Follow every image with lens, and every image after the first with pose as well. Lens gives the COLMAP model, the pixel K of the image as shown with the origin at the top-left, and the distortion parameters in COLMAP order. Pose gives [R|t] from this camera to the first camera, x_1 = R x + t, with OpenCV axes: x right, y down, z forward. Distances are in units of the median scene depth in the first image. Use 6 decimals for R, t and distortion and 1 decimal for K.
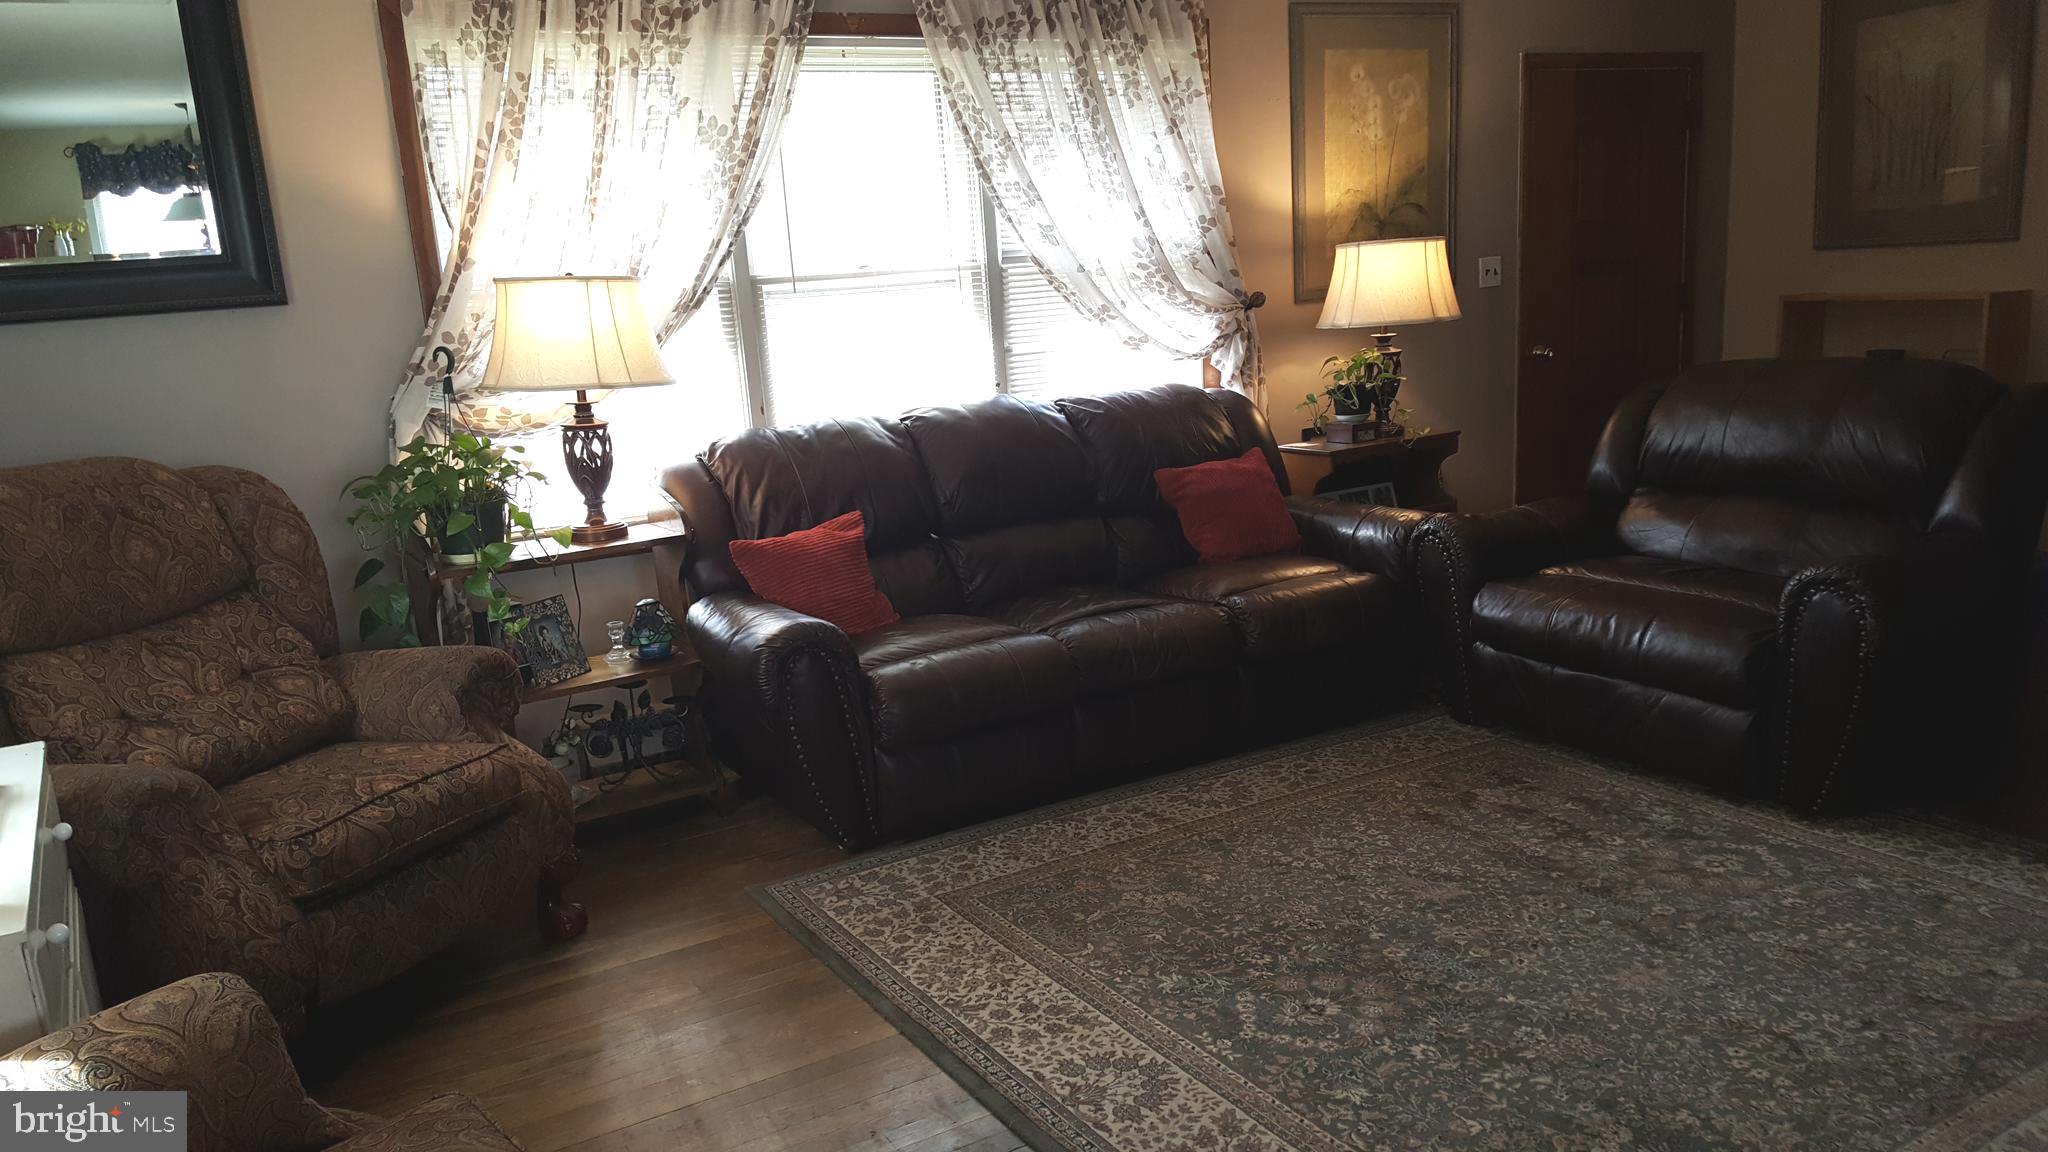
lens RADIAL K [[1551.6, 0, 1021.8], [0, 1551.6, 639.0], [0, 0, 1]] dist [0.247639, -0.443822]
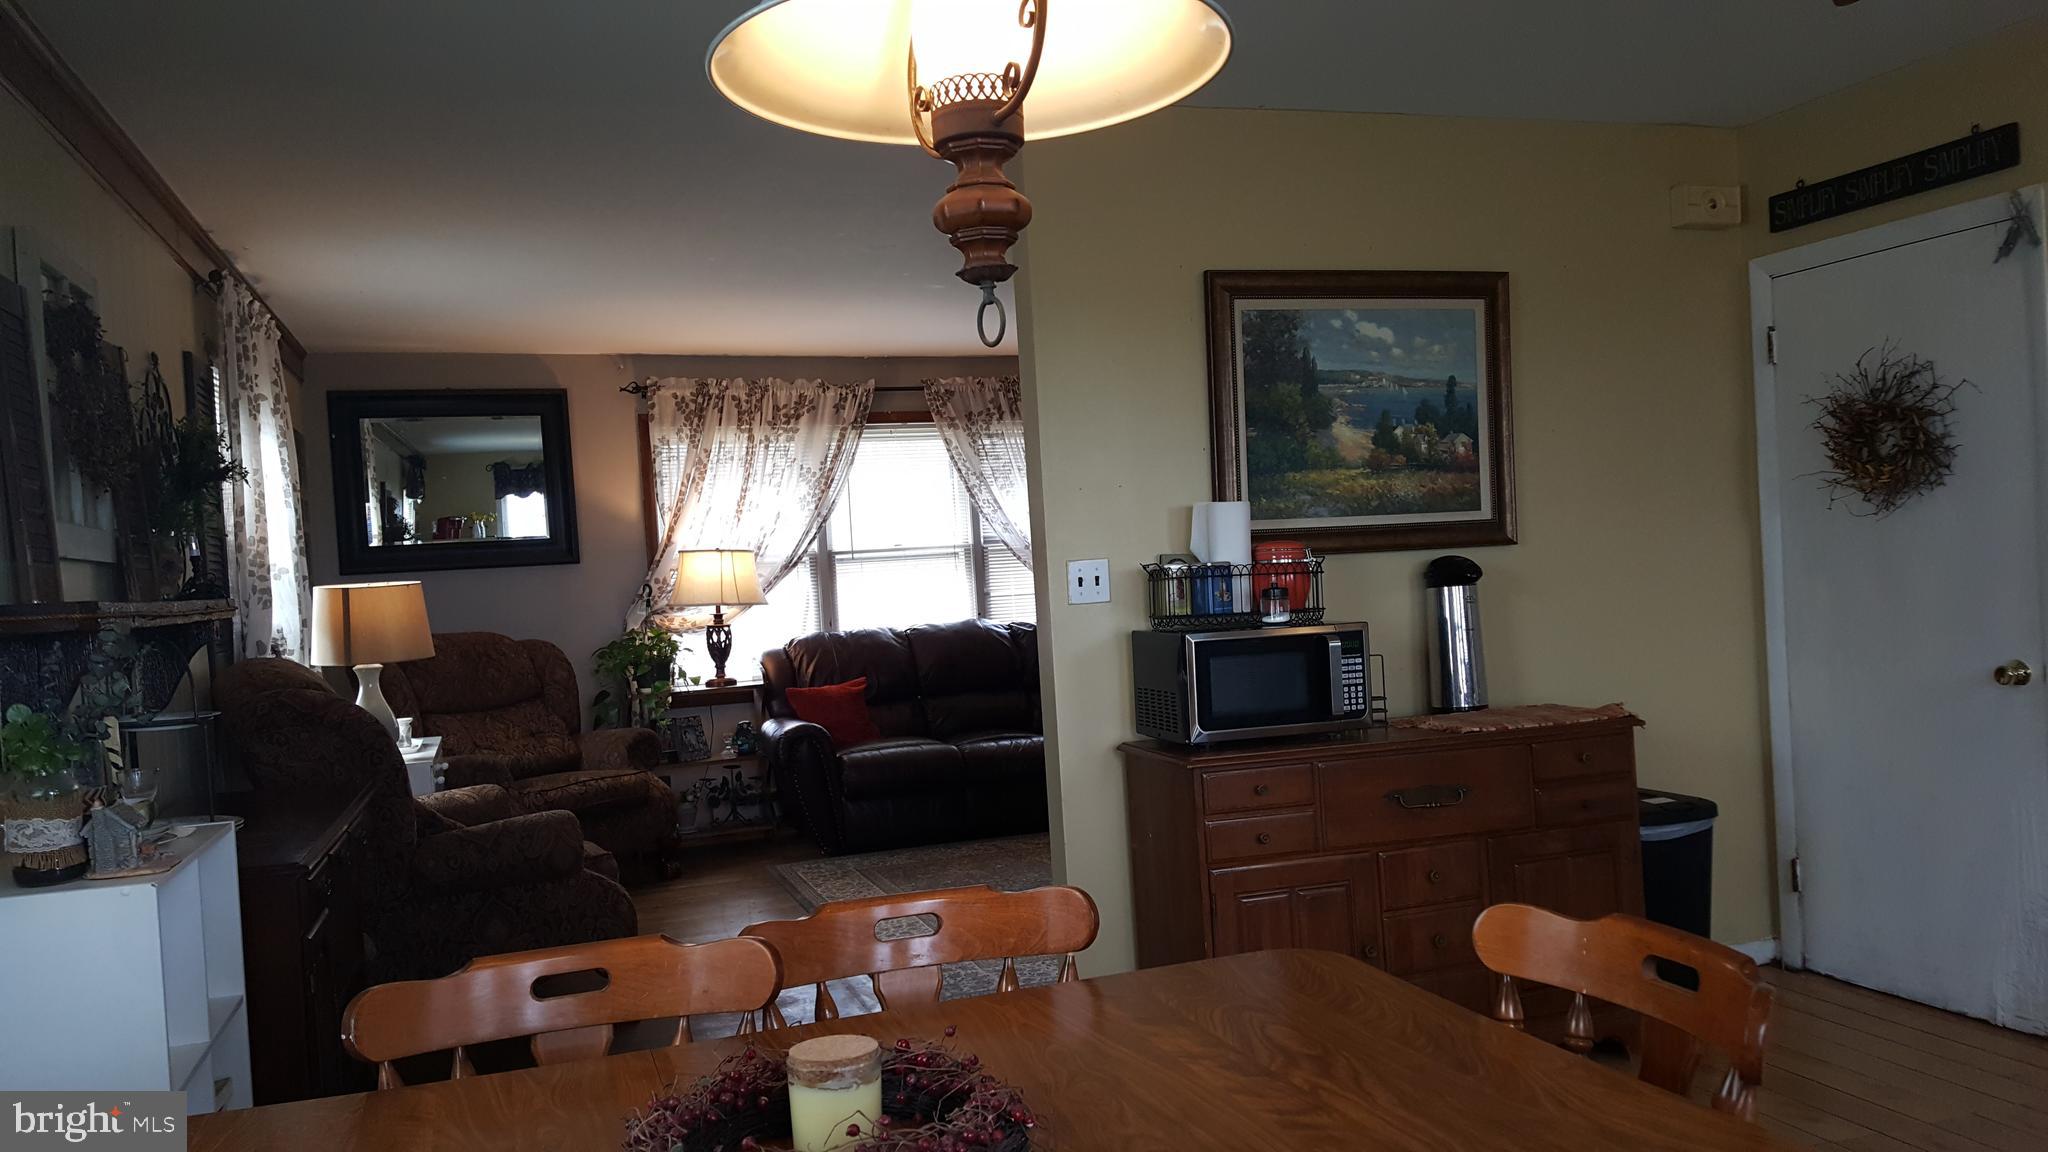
lens RADIAL K [[1551.6, 0, 1021.8], [0, 1551.6, 639.0], [0, 0, 1]] dist [0.247639, -0.443822]
pose [[0.979353, 0.020005, -0.201164, 0.436802], [-0.054971, 0.983949, -0.169774, 0.170916], [0.194538, 0.177327, 0.964733, -0.700832]]
